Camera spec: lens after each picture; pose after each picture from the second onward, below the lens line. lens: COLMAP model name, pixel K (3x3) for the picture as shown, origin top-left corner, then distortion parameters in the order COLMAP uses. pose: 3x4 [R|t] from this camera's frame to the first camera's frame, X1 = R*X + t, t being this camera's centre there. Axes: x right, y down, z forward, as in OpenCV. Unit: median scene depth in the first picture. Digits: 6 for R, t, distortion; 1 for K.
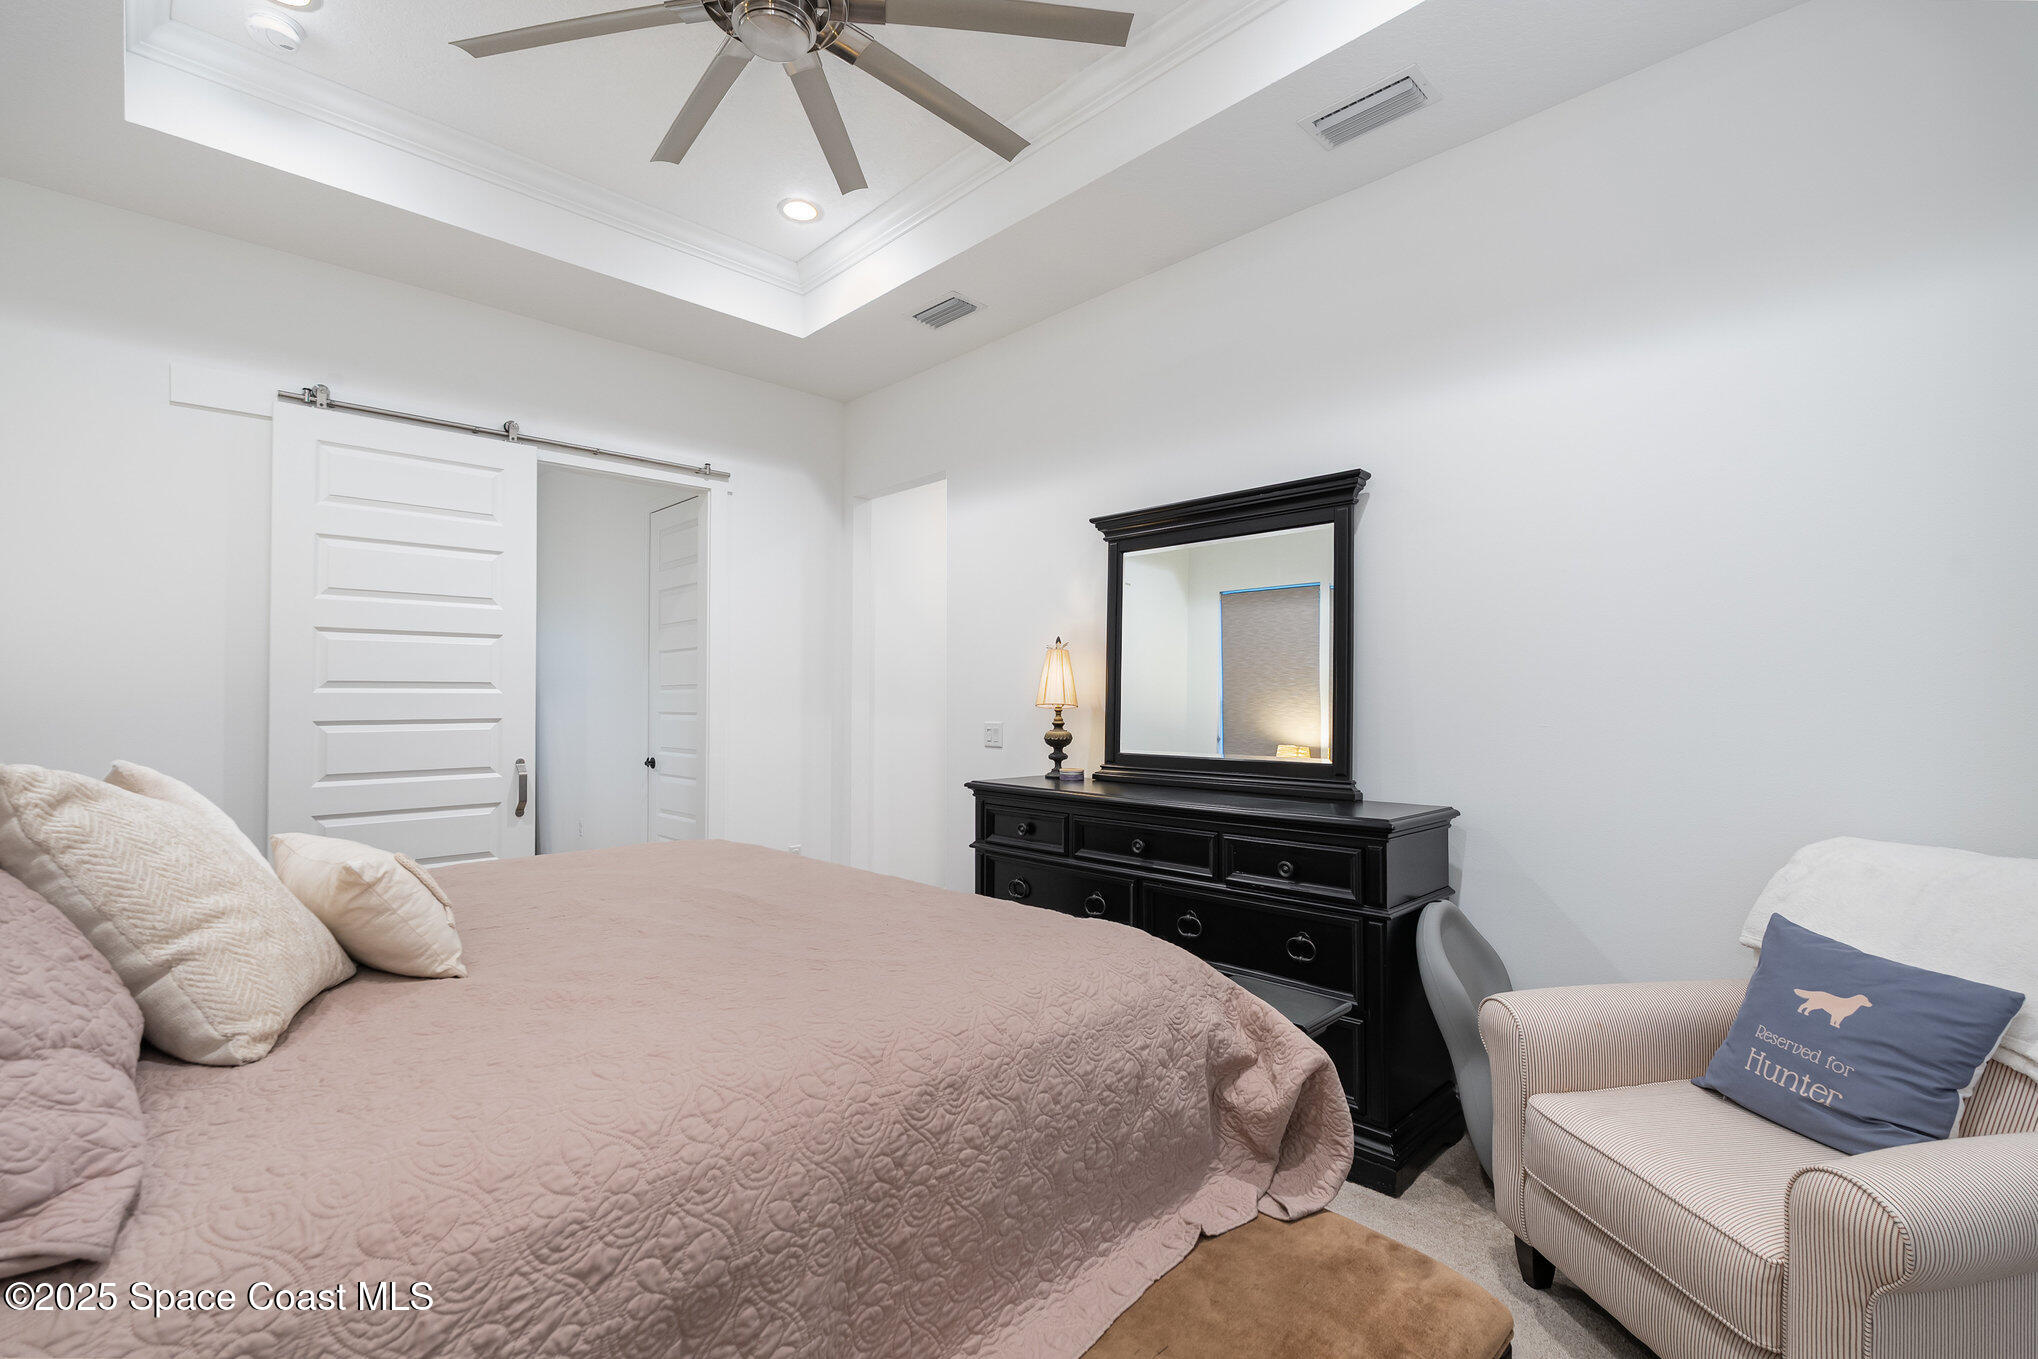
lens RADIAL K [[906.0, 0, 1011.9], [0, 906.0, 675.5], [0, 0, 1]] dist [0.001237, -0.000272]
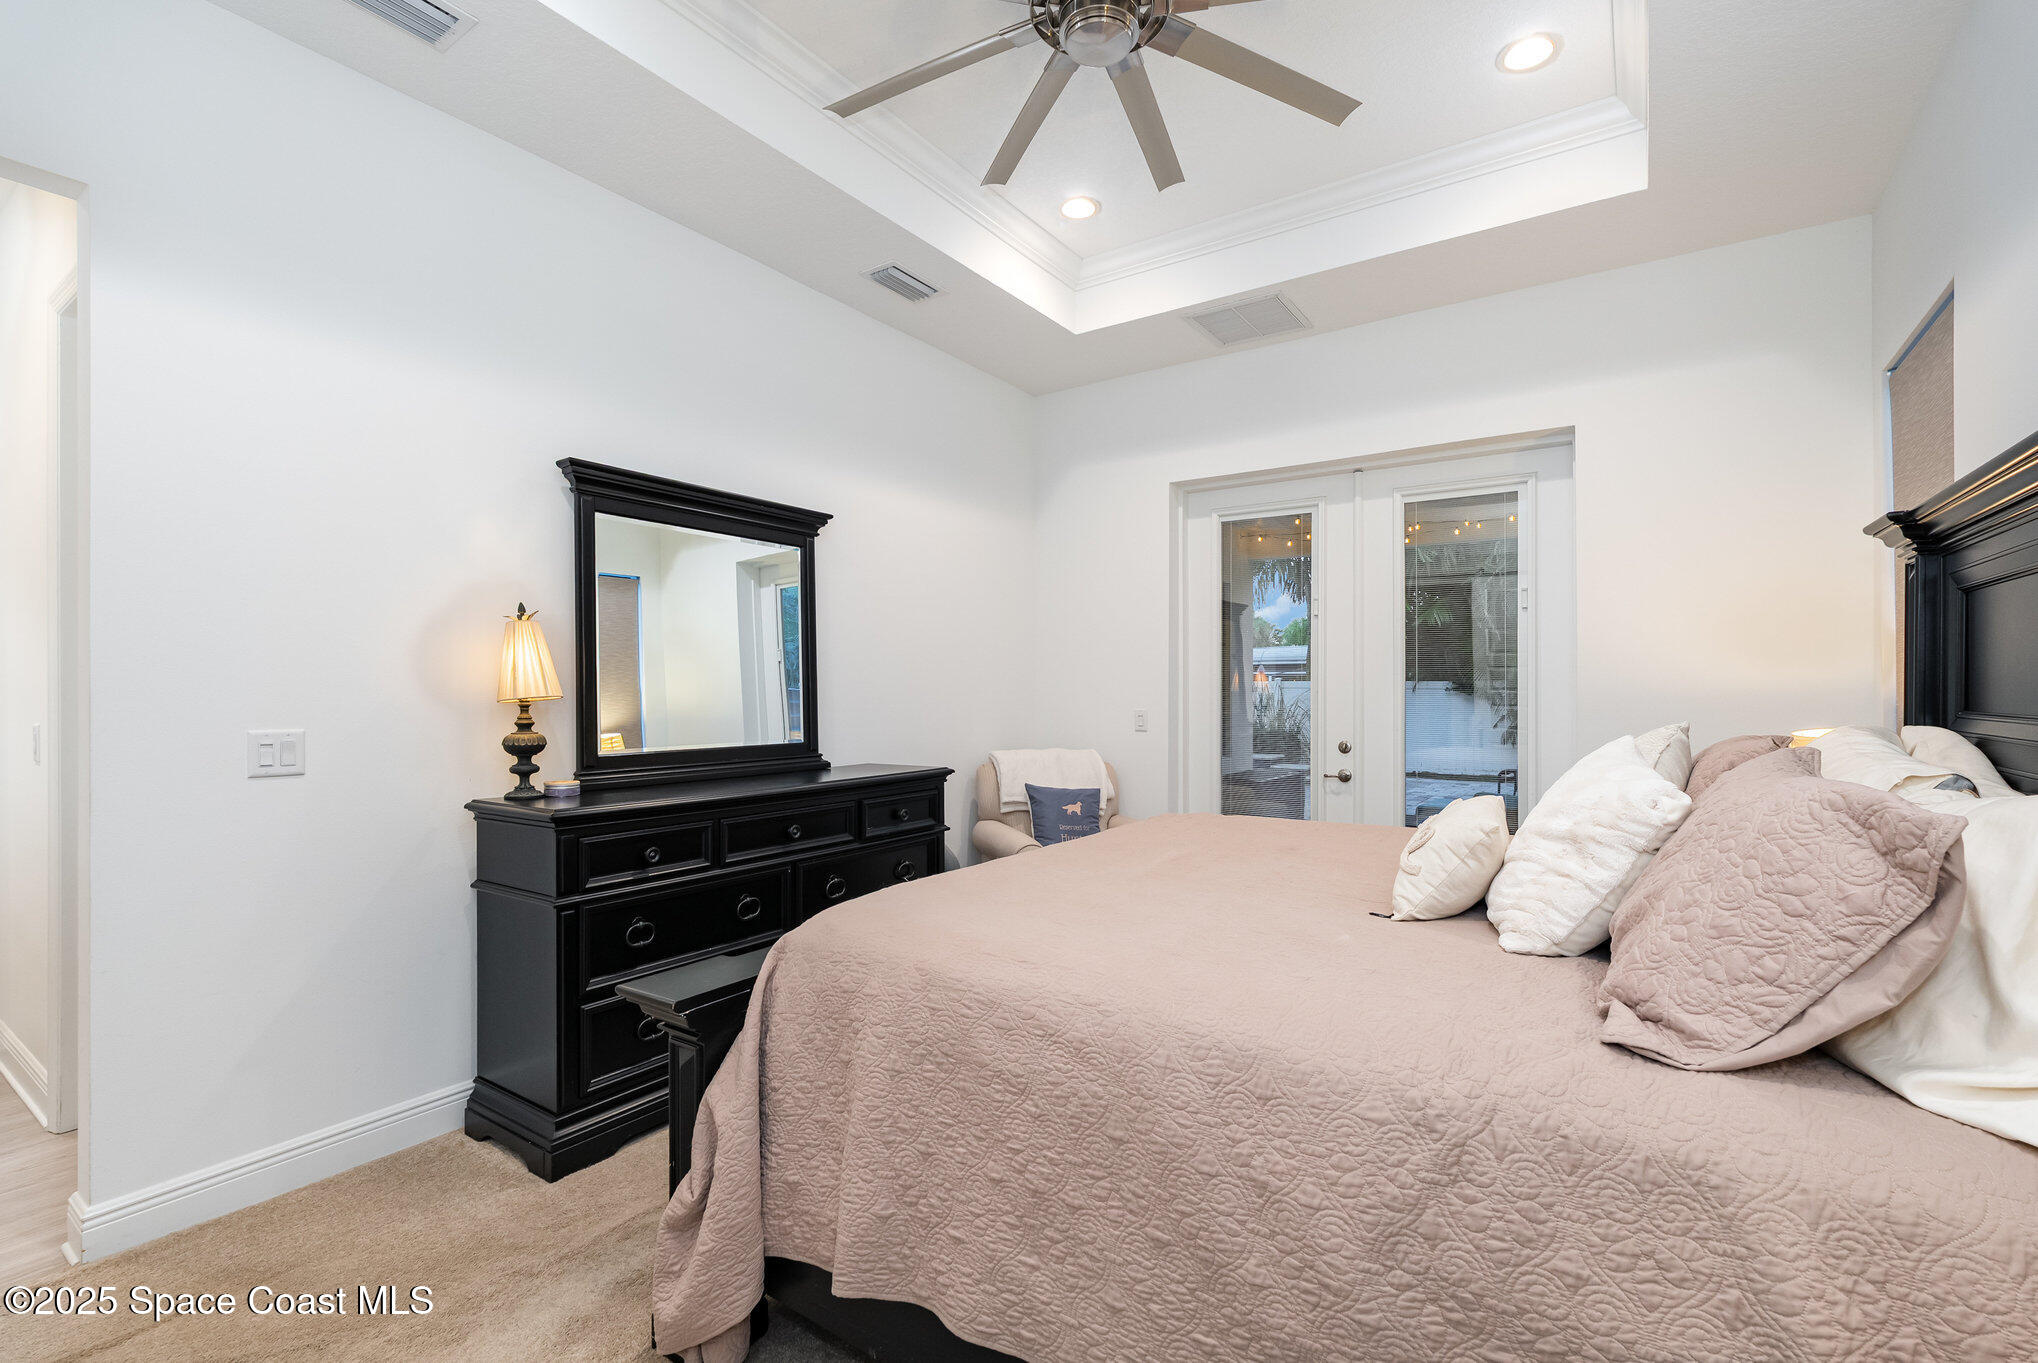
lens RADIAL K [[906.0, 0, 1012.7], [0, 906.0, 693.5], [0, 0, 1]] dist [0.001237, -0.000272]
pose [[-0.173084, -0.001872, 0.984905, -0.752639], [-0.026131, 0.999655, -0.002692, 0.021322], [-0.984560, -0.026202, -0.173074, 0.761177]]
